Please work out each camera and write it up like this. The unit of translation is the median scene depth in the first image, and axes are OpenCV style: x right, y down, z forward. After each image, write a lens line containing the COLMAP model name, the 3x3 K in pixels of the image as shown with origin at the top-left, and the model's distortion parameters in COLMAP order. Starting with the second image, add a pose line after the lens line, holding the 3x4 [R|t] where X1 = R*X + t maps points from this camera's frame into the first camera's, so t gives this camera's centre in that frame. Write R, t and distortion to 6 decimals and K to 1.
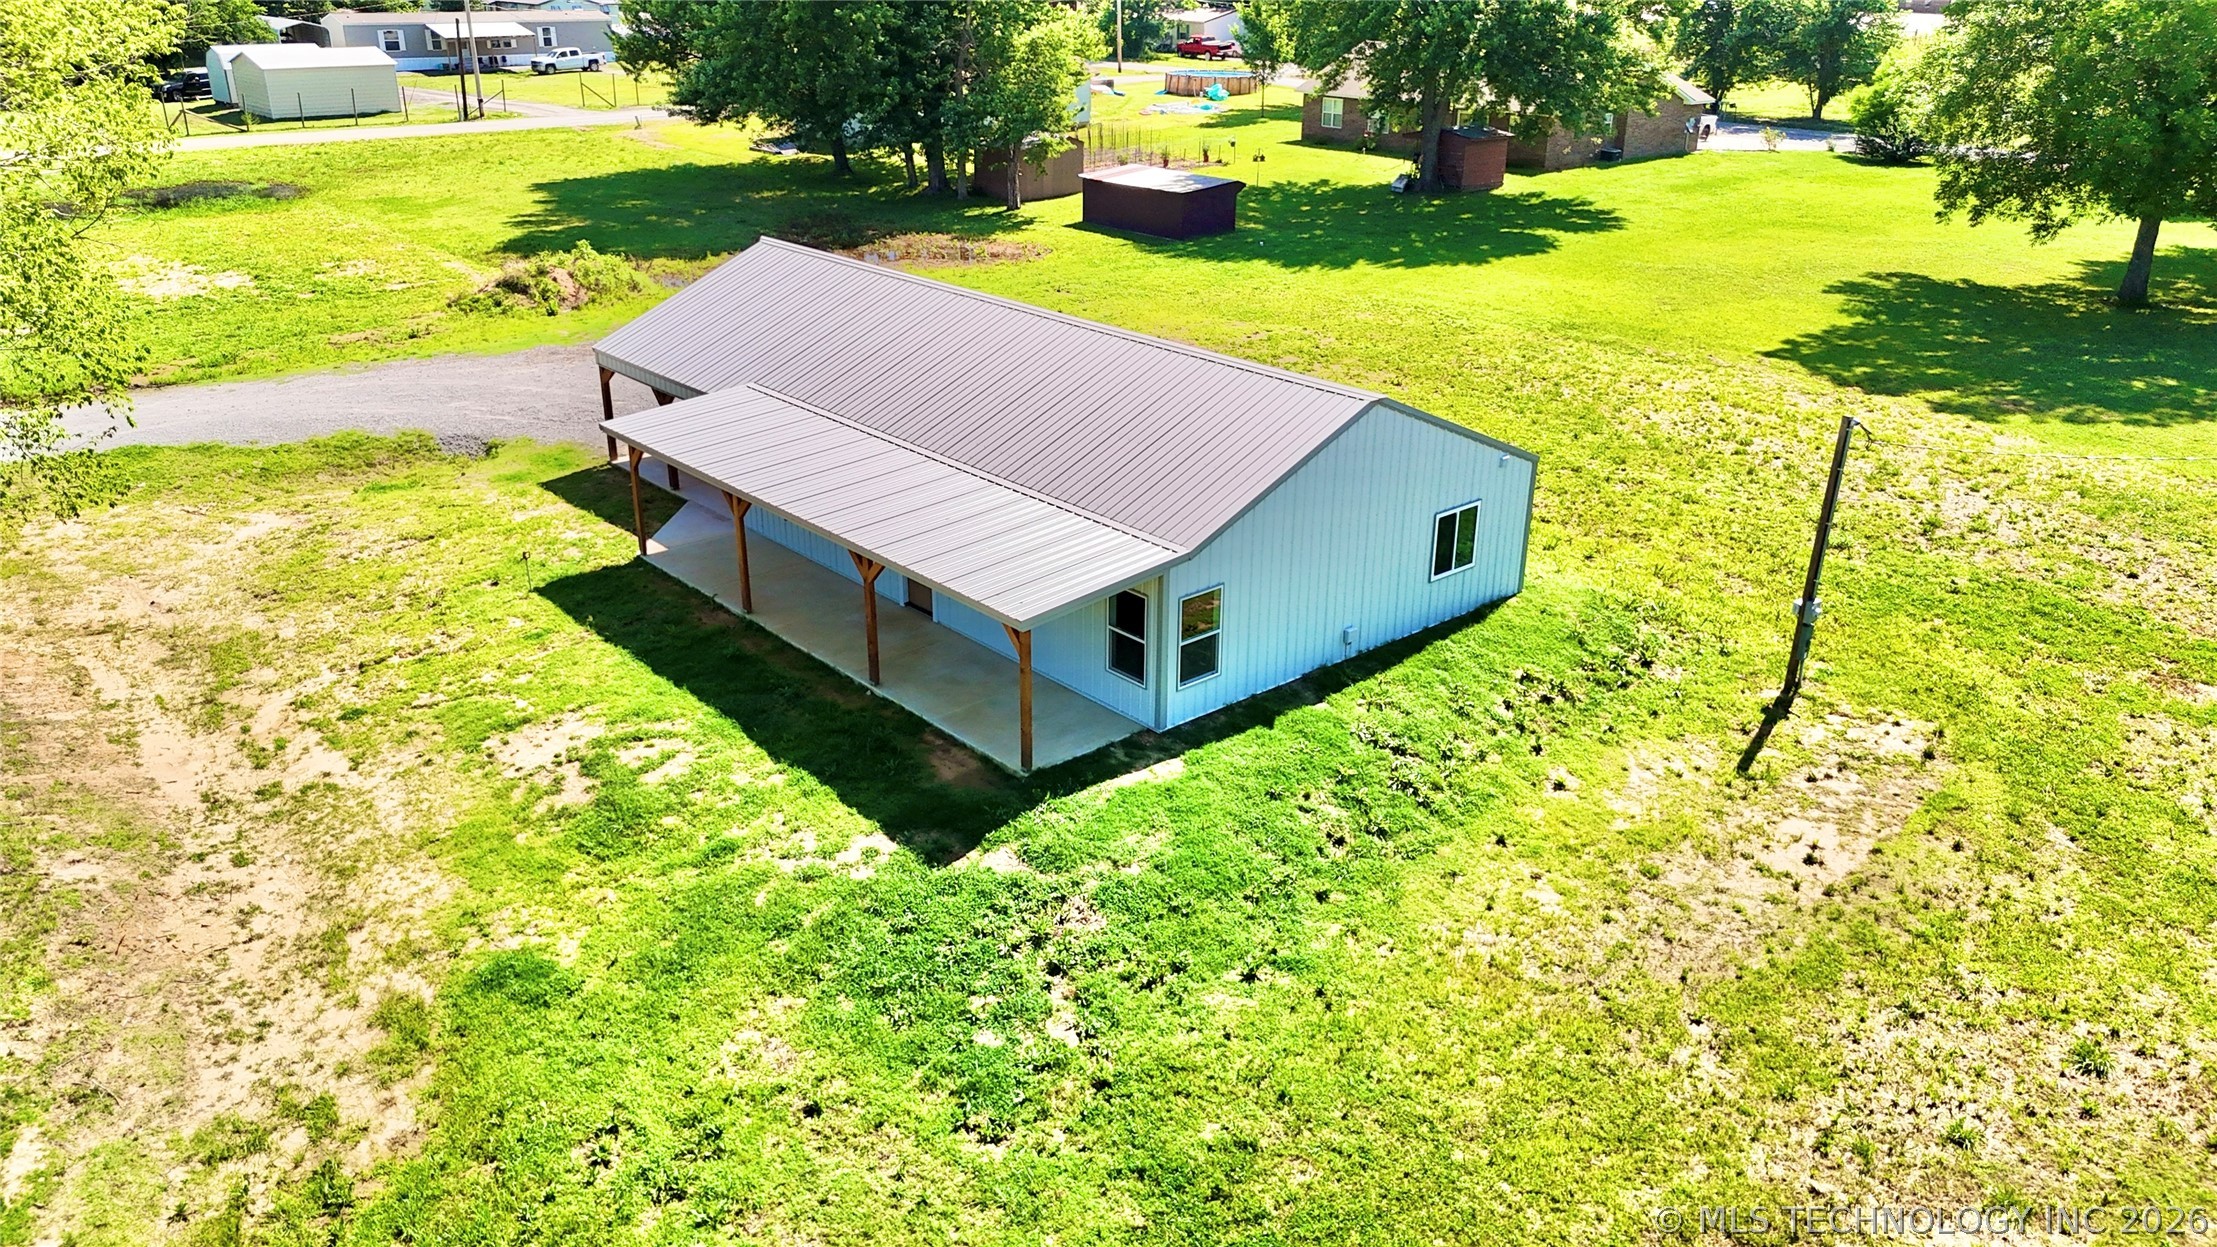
lens RADIAL K [[1630.4, 0, 1108.5], [0, 1630.4, 623.5], [0, 0, 1]] dist [0.058327, -0.054333]
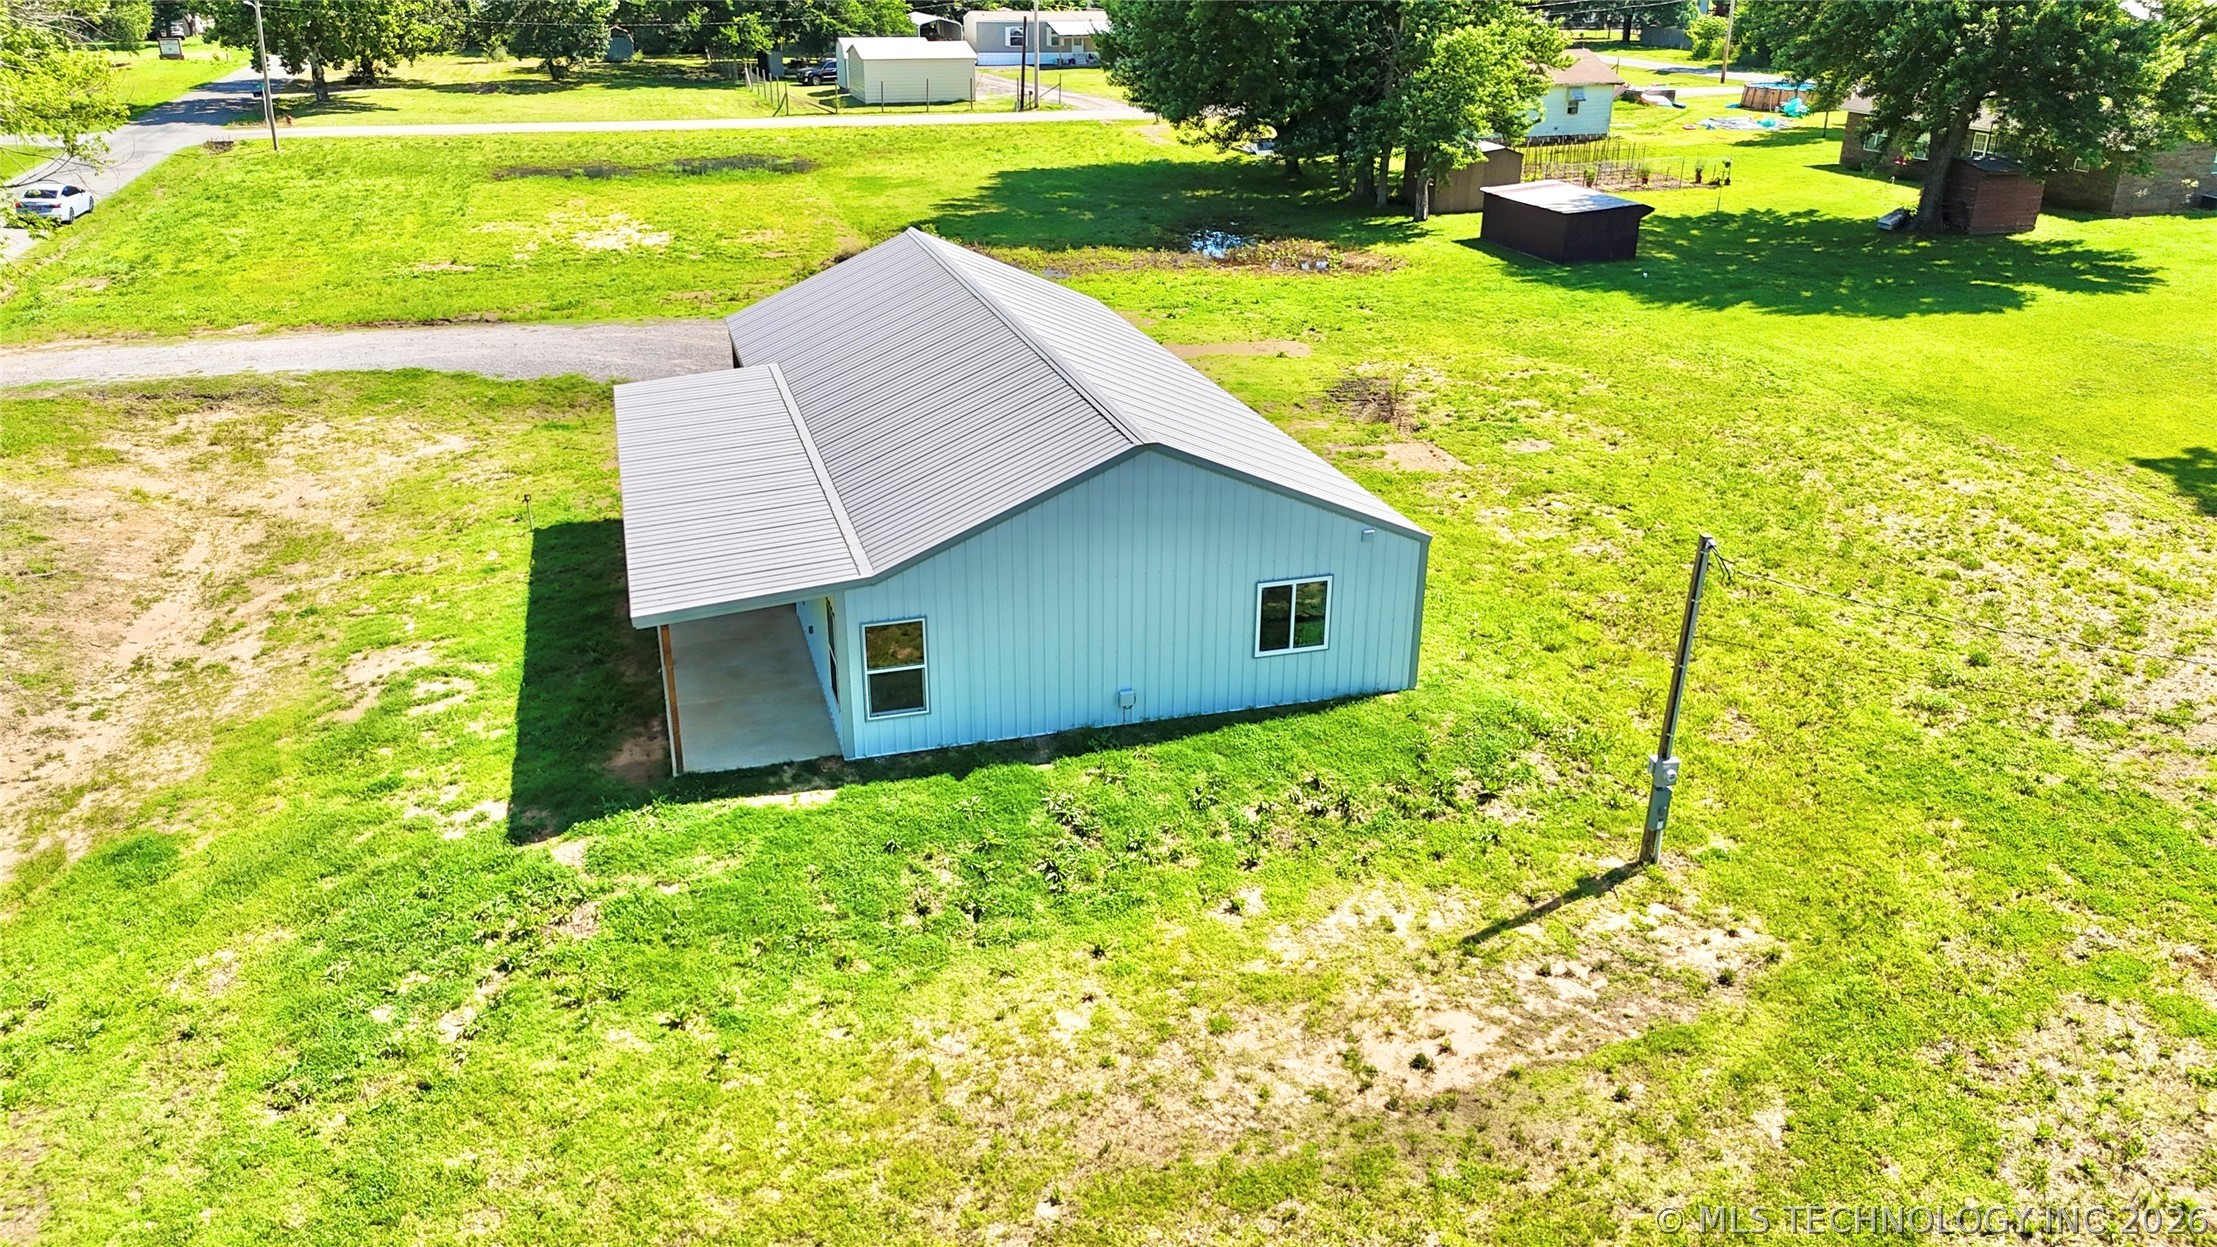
lens RADIAL K [[1630.4, 0, 1108.5], [0, 1630.4, 623.5], [0, 0, 1]] dist [0.058327, -0.054333]
pose [[0.909753, 0.159304, -0.383368, 0.508474], [-0.159885, 0.986662, 0.030580, -0.064048], [0.383126, 0.033474, 0.923089, 0.166623]]
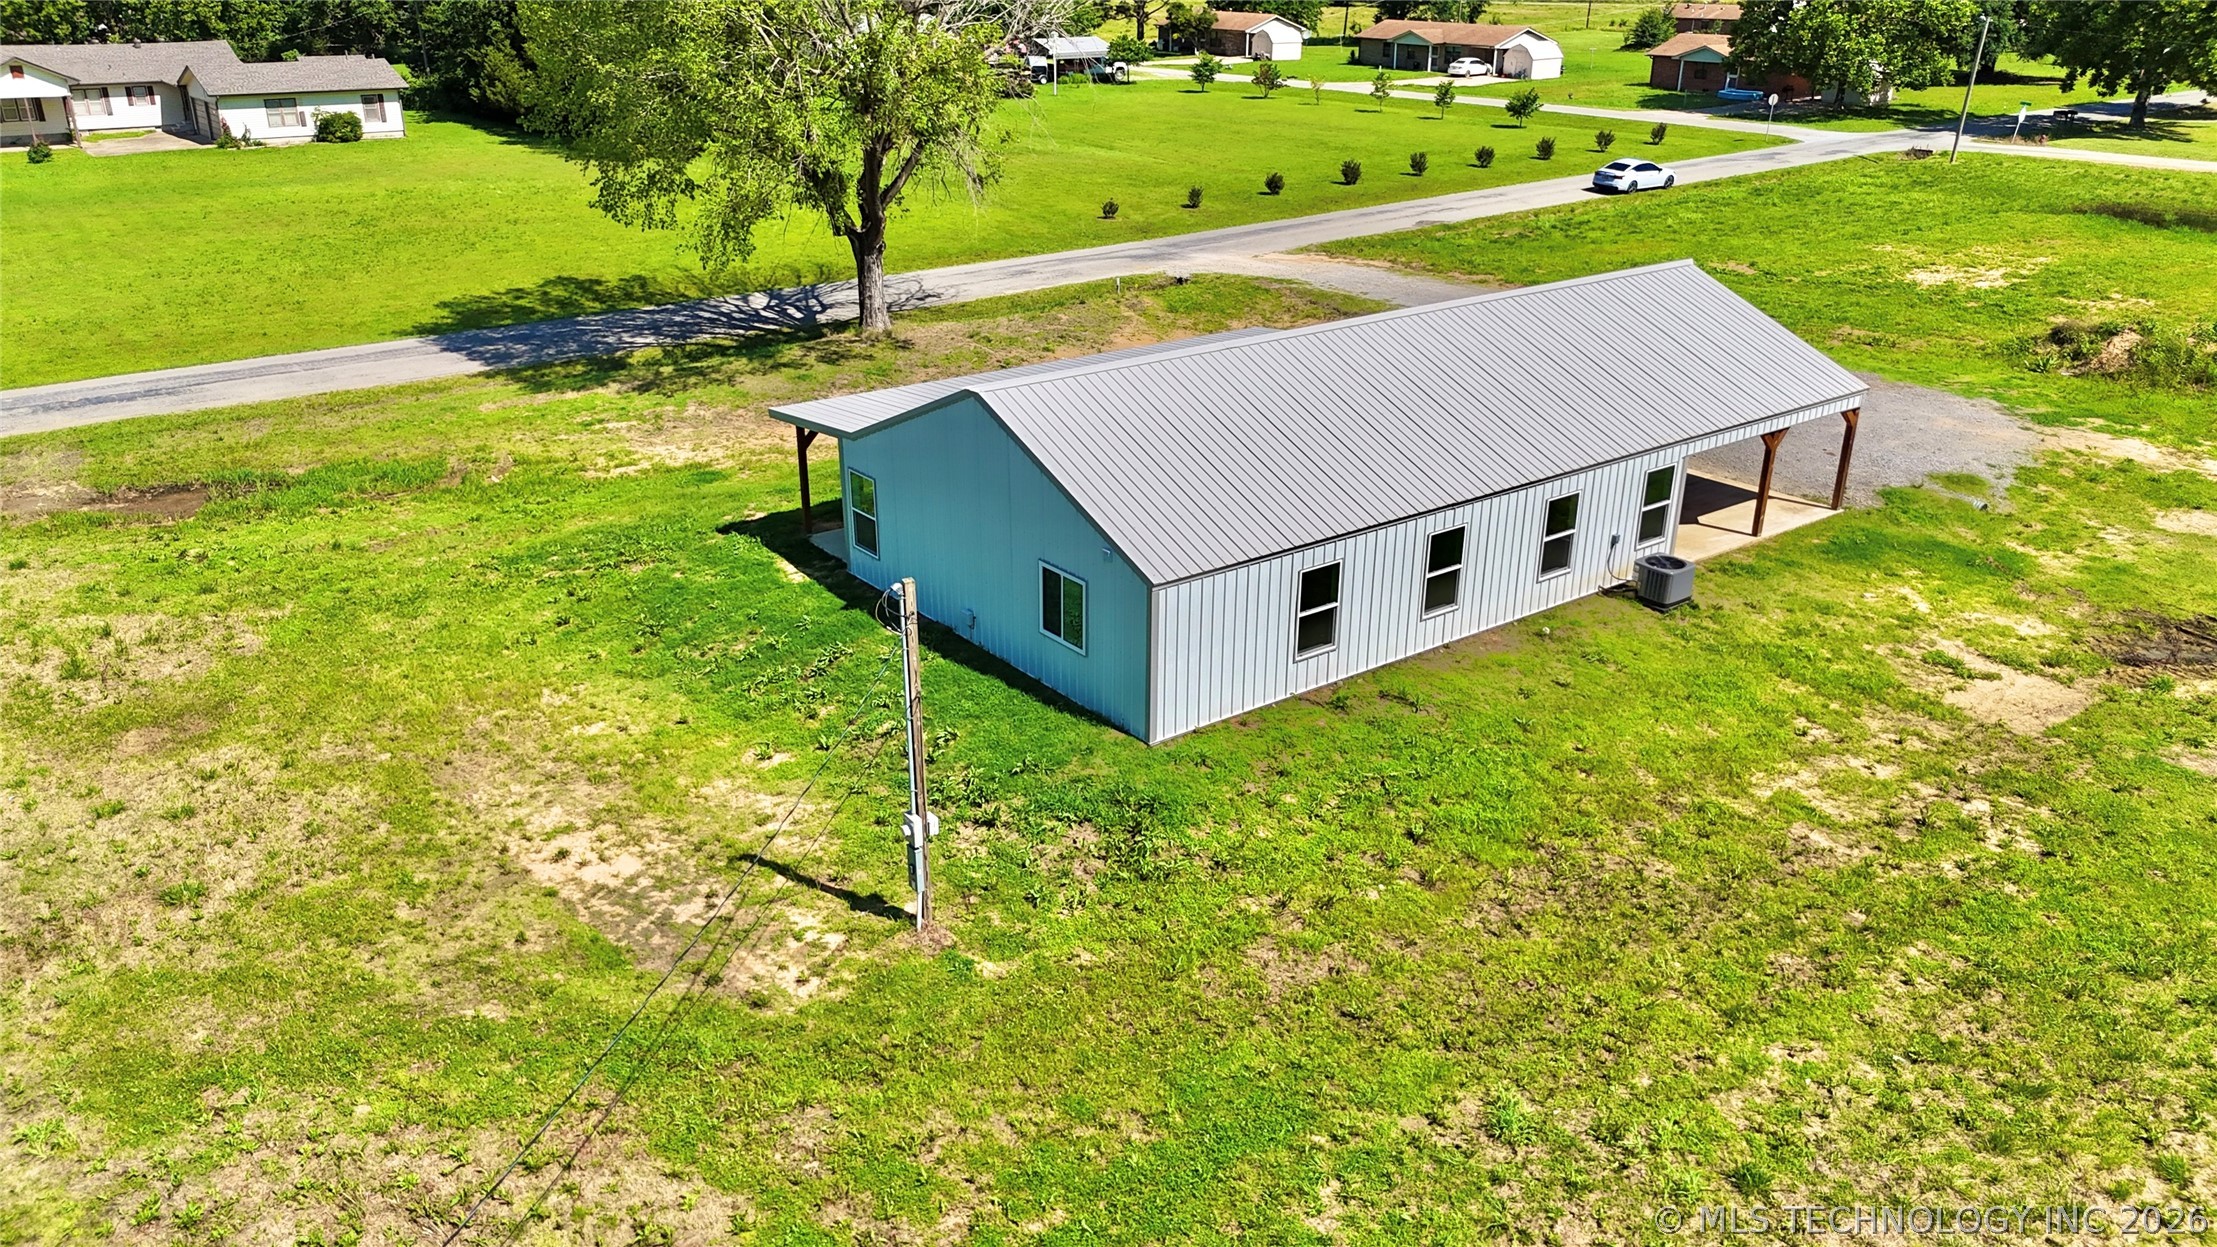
lens RADIAL K [[1630.4, 0, 1108.5], [0, 1630.4, 623.5], [0, 0, 1]] dist [0.058327, -0.054333]
pose [[-0.061686, 0.375369, -0.924820, 1.143587], [-0.389118, 0.844224, 0.368611, -0.419790], [0.919120, 0.382602, 0.093986, 1.044135]]
